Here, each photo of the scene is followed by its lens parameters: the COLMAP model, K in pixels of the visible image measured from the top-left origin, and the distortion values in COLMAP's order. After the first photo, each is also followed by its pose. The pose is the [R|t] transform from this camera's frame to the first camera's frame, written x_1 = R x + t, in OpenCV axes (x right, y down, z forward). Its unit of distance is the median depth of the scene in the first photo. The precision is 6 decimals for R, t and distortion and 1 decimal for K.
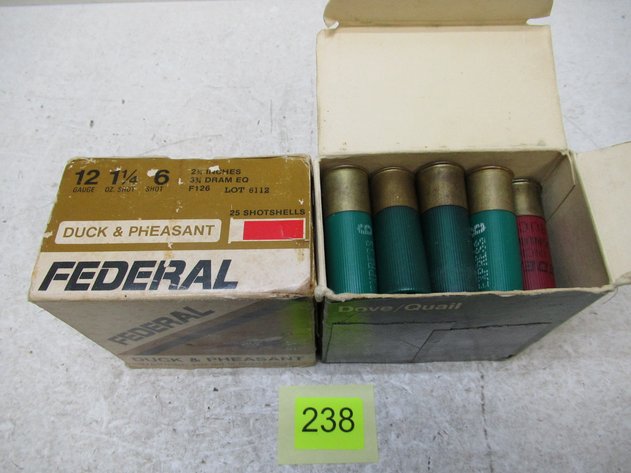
lens RADIAL K [[477.3, 0, 316.4], [0, 477.3, 238.6], [0, 0, 1]] dist [-0.008167, 0.003958]
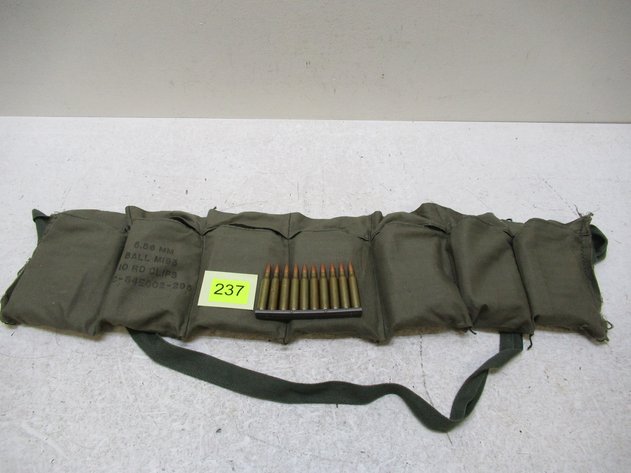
lens RADIAL K [[477.3, 0, 314.6], [0, 477.3, 235.7], [0, 0, 1]] dist [-0.008167, 0.003958]
pose [[0.999260, 0.029911, 0.024172, -0.074511], [-0.025360, 0.985032, -0.170497, 0.171841], [-0.028910, 0.169758, 0.985062, -0.589385]]
